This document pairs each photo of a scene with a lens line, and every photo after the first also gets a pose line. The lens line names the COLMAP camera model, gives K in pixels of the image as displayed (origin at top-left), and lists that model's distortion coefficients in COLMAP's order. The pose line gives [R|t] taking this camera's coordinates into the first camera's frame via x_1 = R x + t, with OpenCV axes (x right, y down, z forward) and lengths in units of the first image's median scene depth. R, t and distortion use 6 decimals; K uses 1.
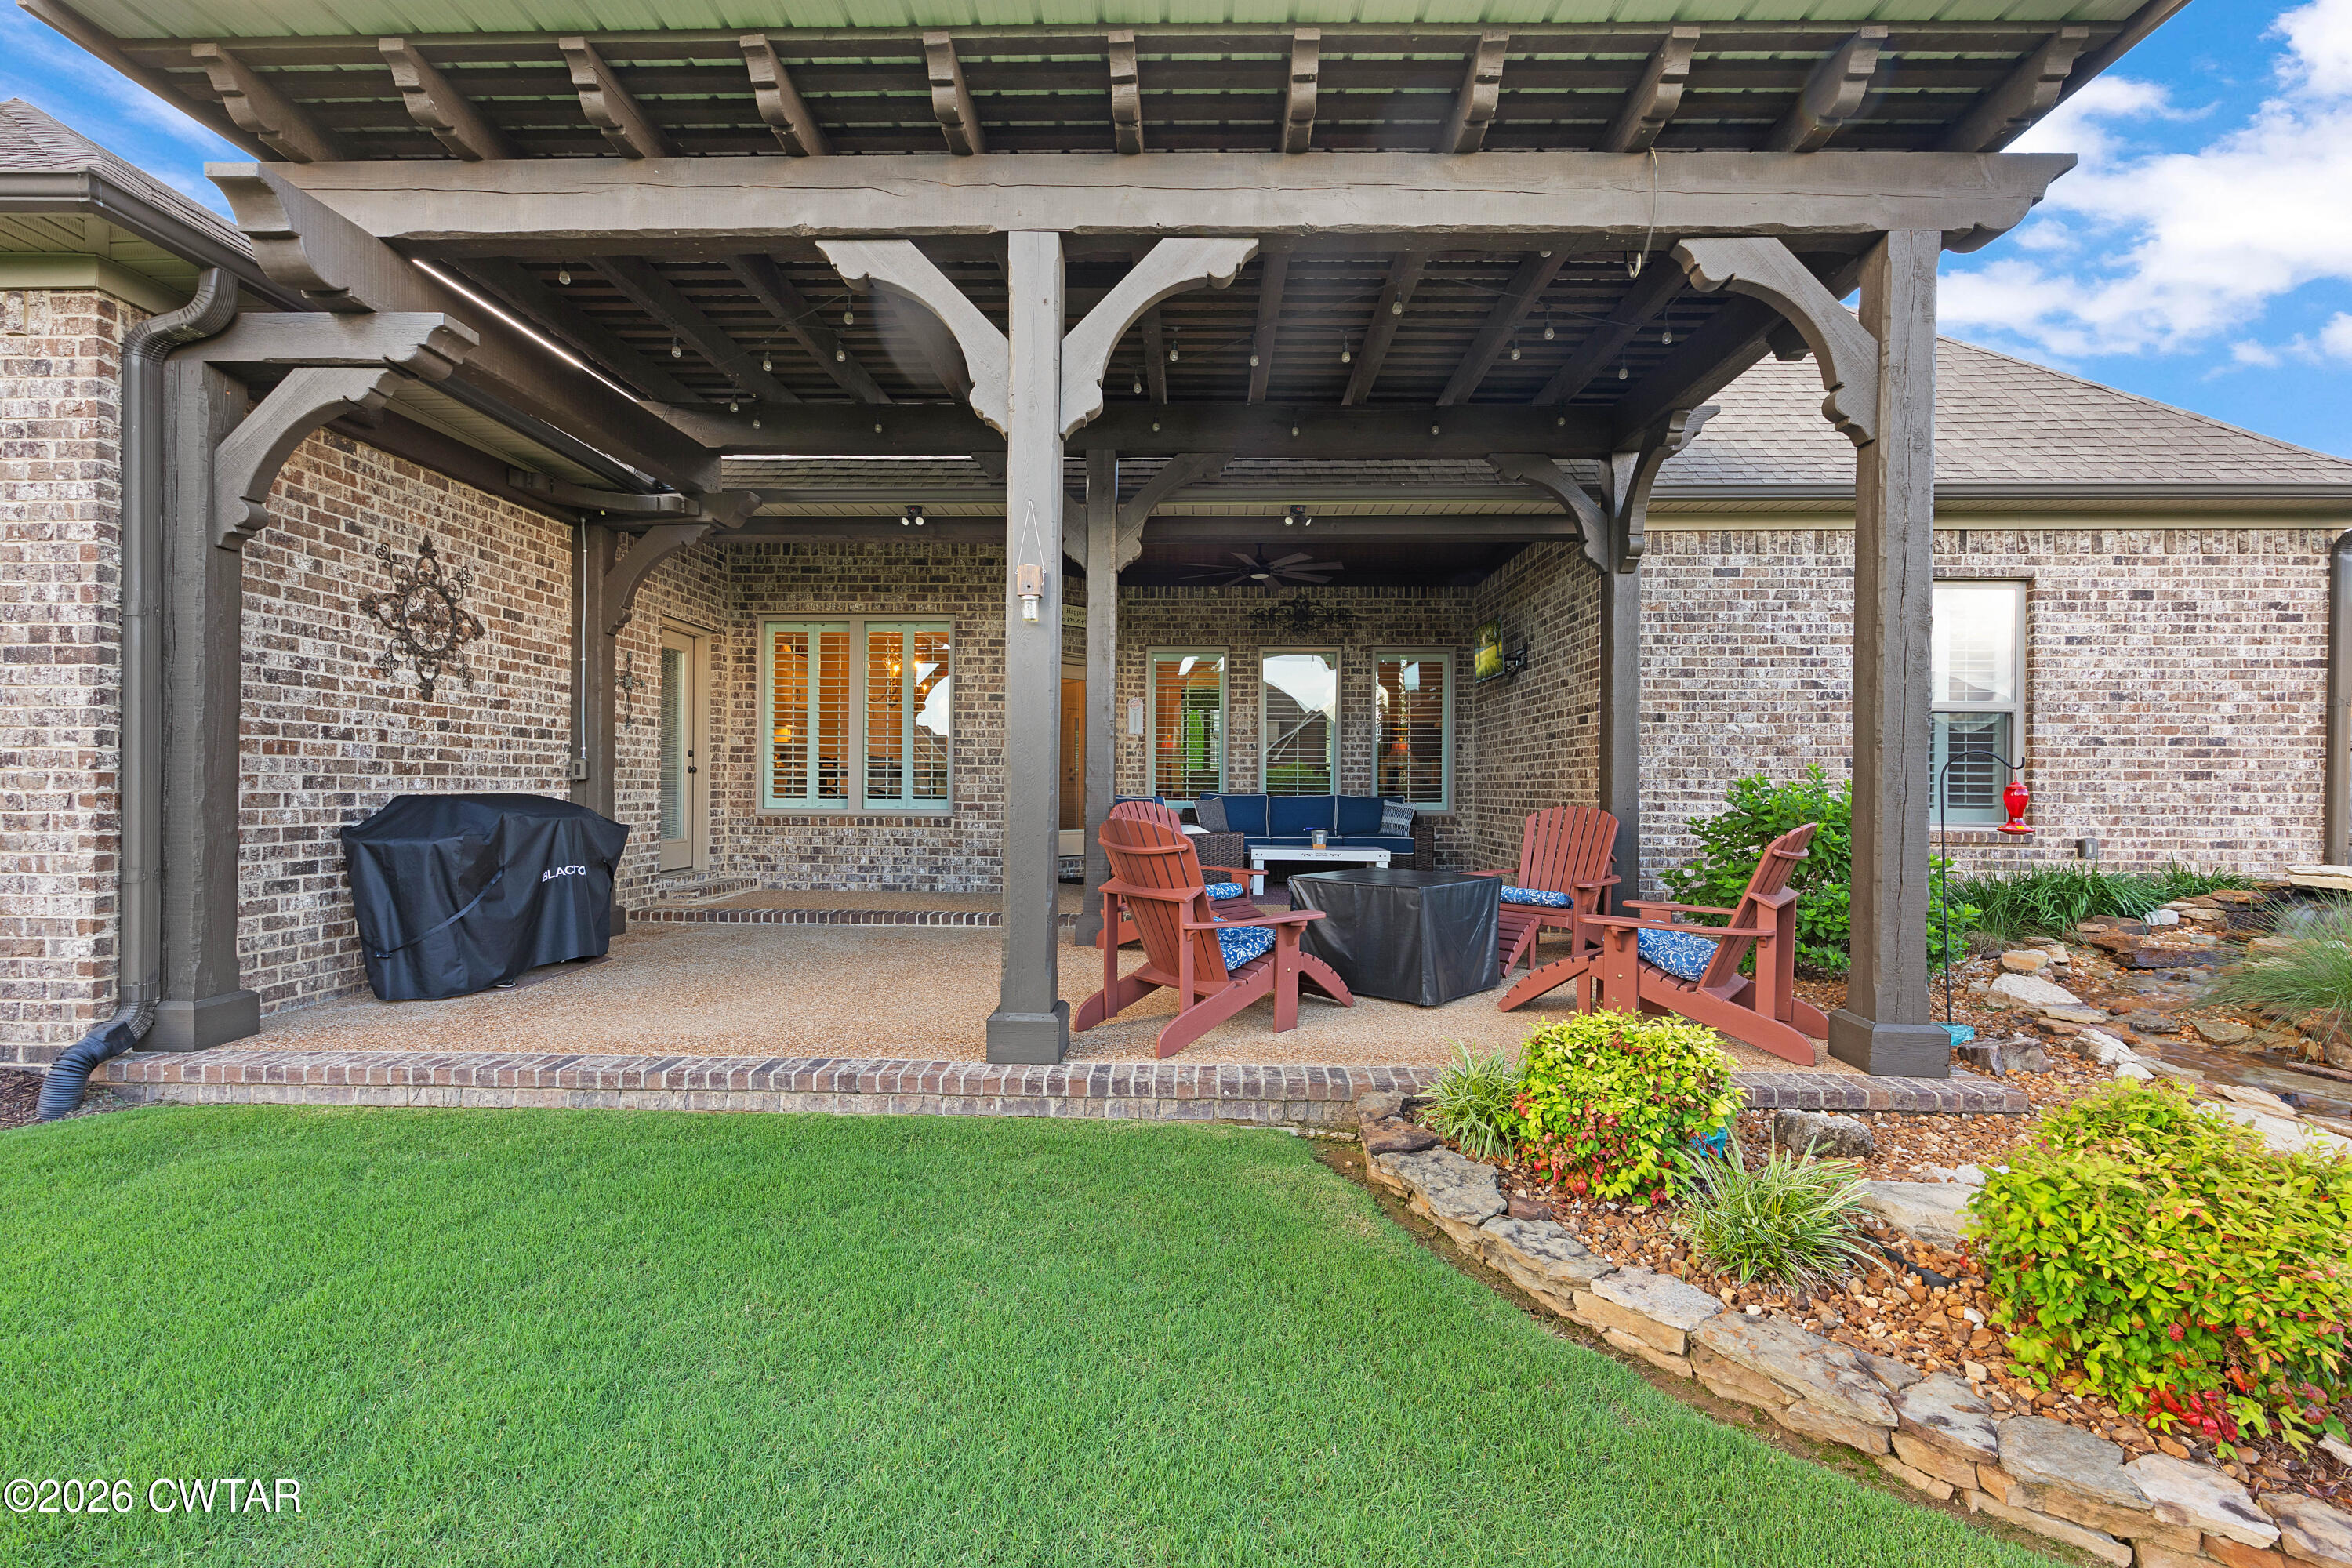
lens RADIAL K [[1026.4, 0, 1176.0], [0, 1026.4, 784.0], [0, 0, 1]] dist [0.003185, 0.000054]
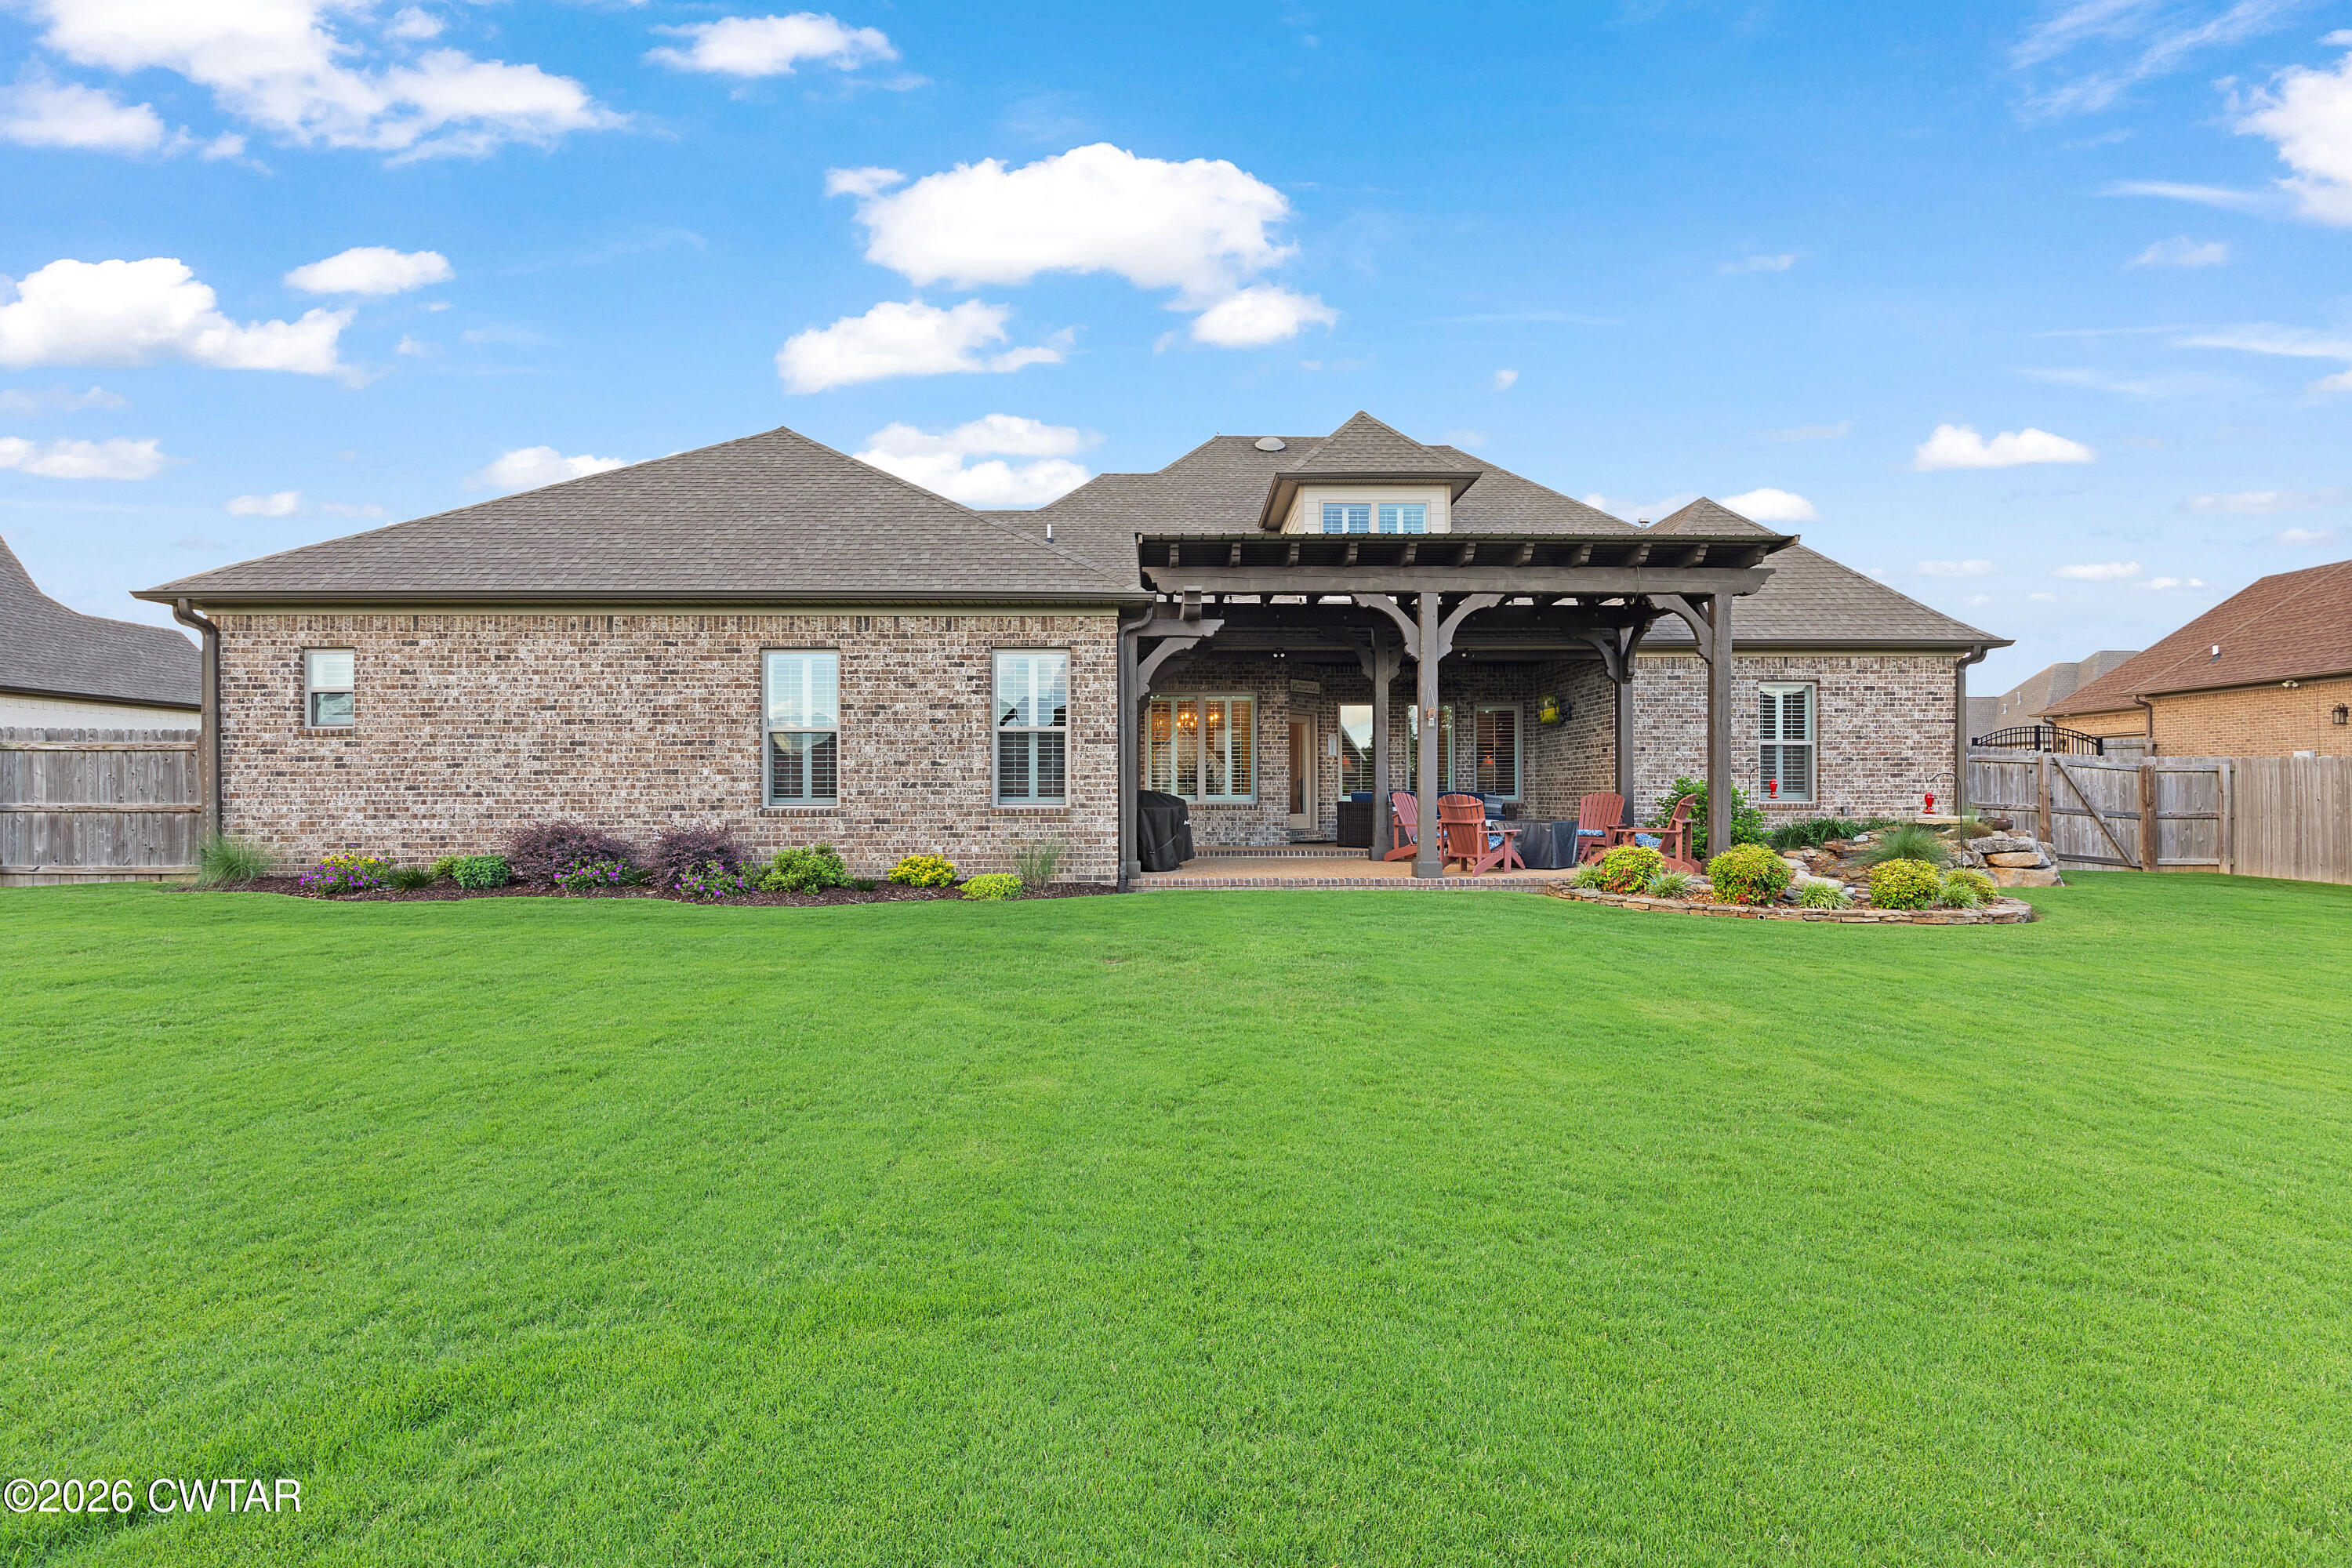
lens RADIAL K [[1110.2, 0, 1185.3], [0, 1110.2, 789.7], [0, 0, 1]] dist [0.001423, -0.000237]
pose [[0.998865, -0.009716, 0.046623, -0.544354], [0.009831, 0.999949, -0.002240, 0.011759], [-0.046599, 0.002696, 0.998910, -1.169410]]
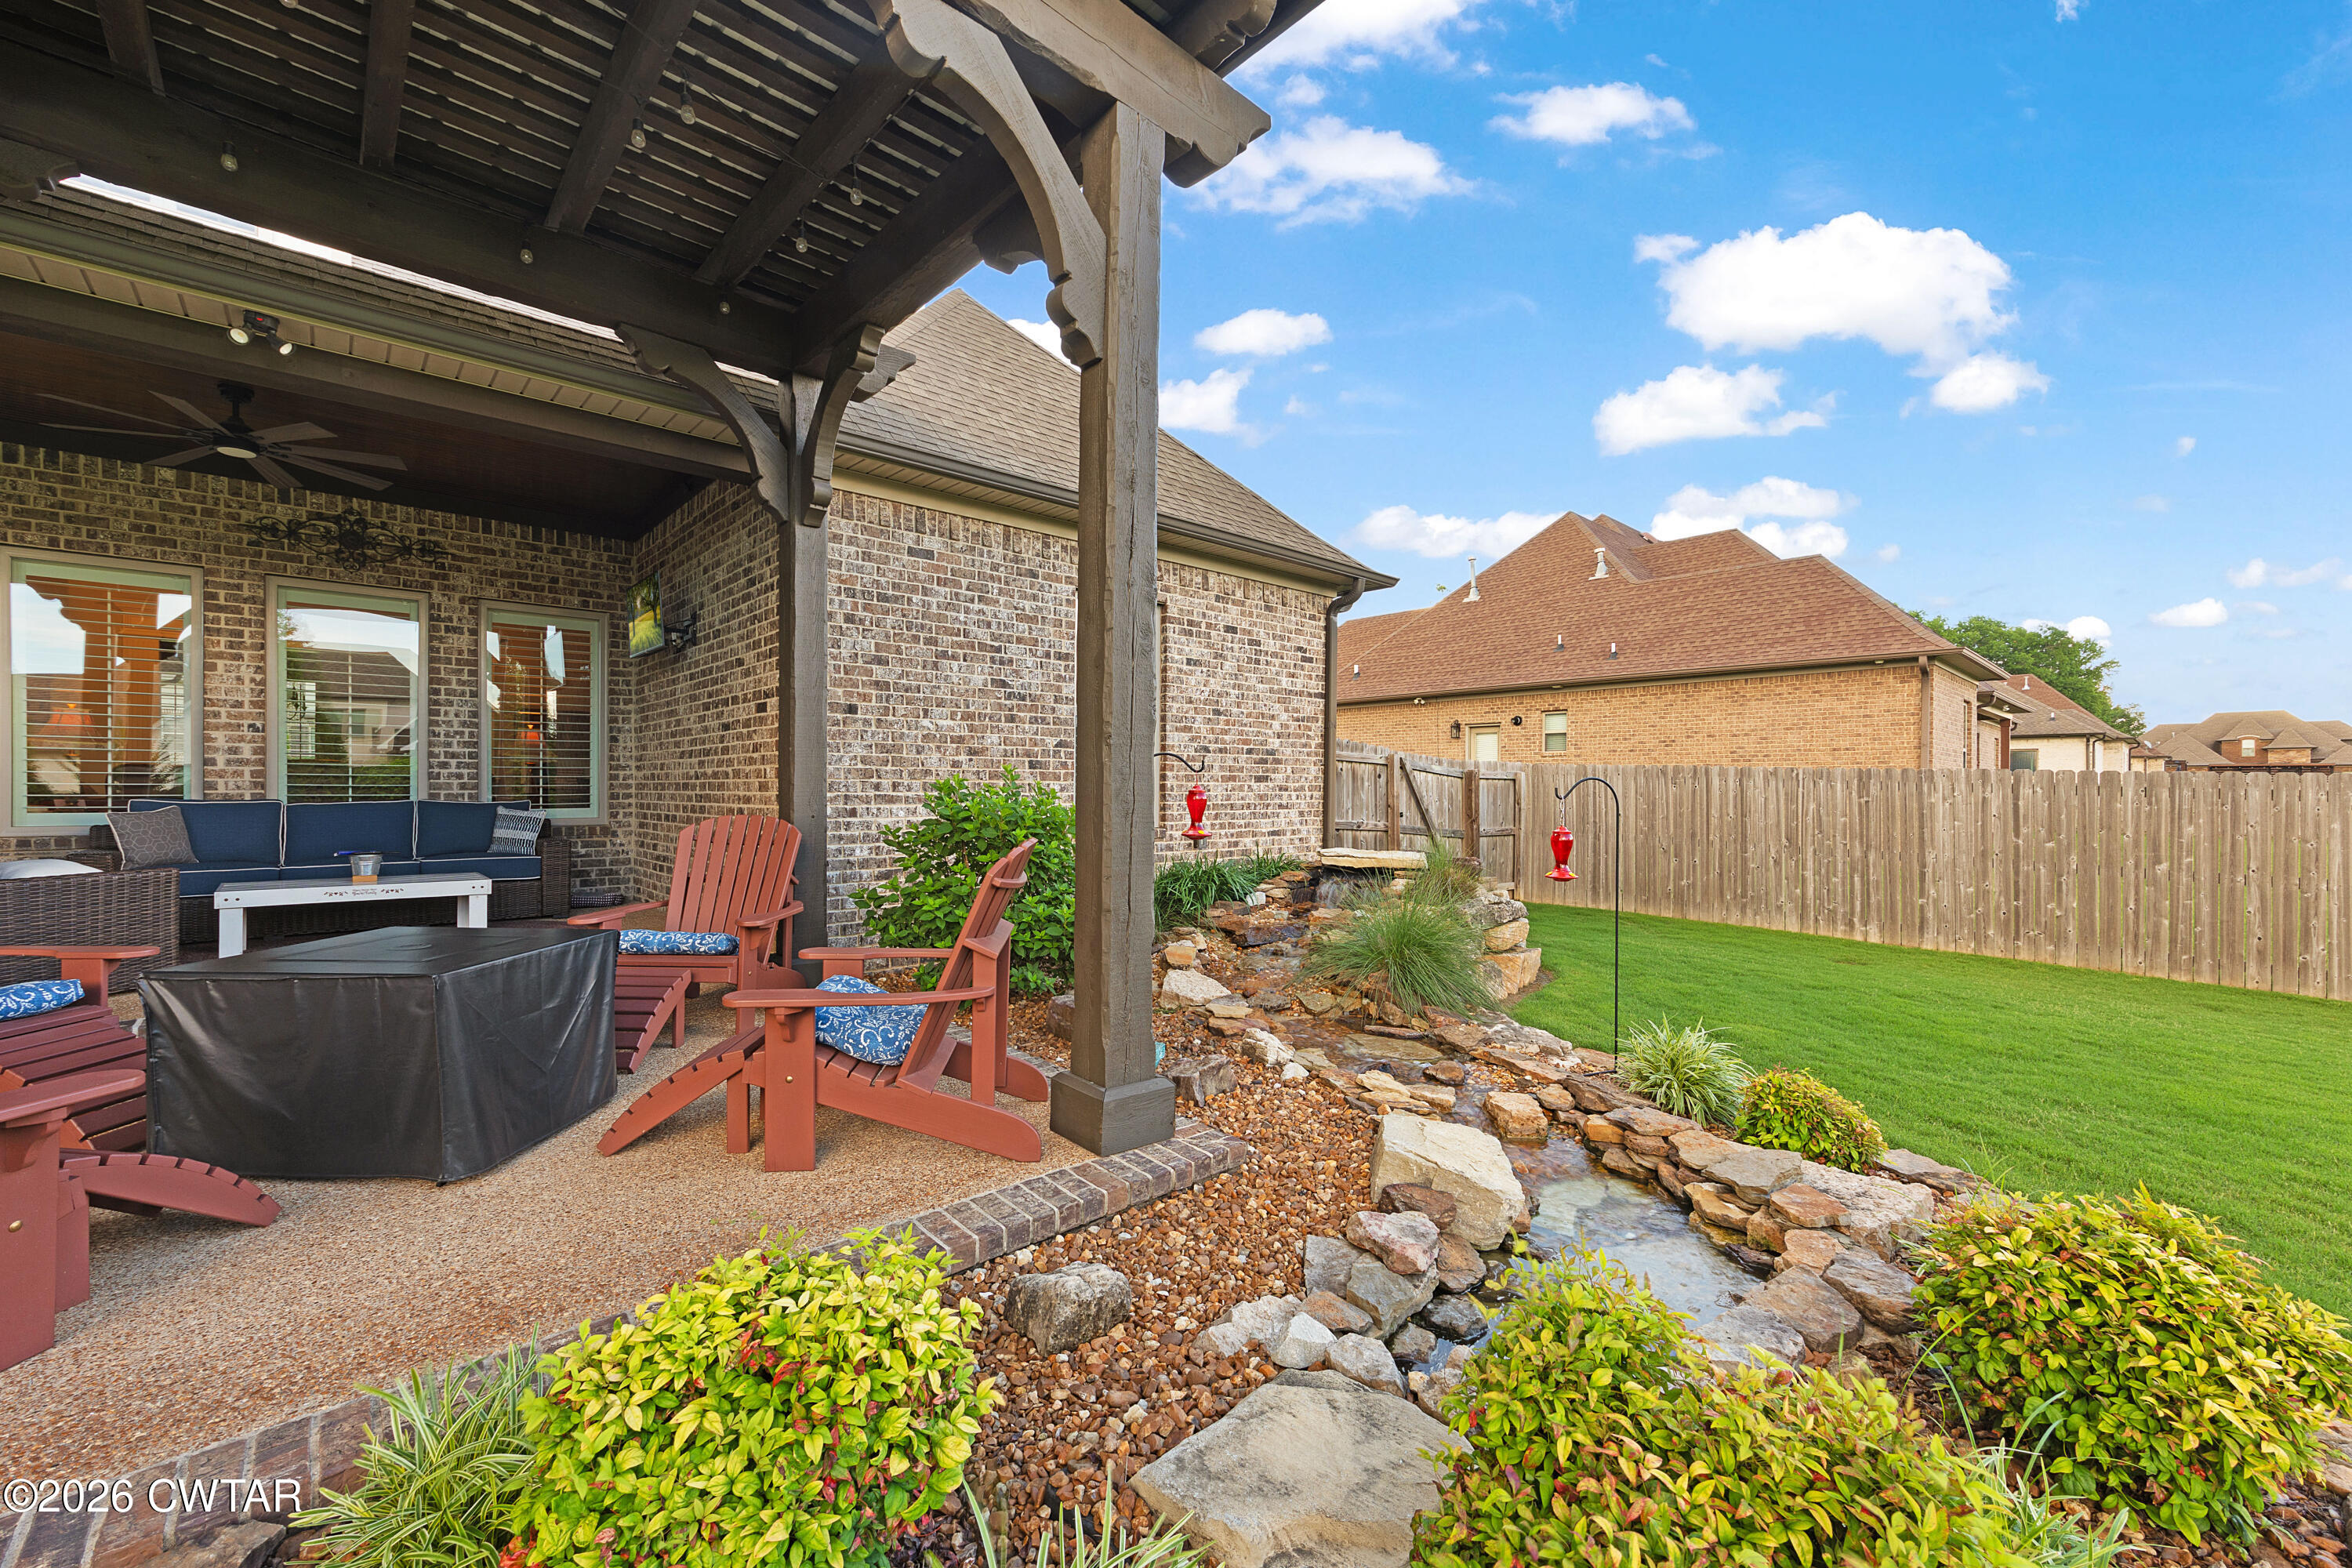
lens RADIAL K [[952.6, 0, 1180.7], [0, 952.6, 789.9], [0, 0, 1]] dist [-0.000362, -0.000004]
pose [[0.718288, -0.004221, 0.695733, 0.114133], [-0.000980, 0.999974, 0.007078, -0.002563], [-0.695745, -0.005766, 0.718266, 0.234439]]
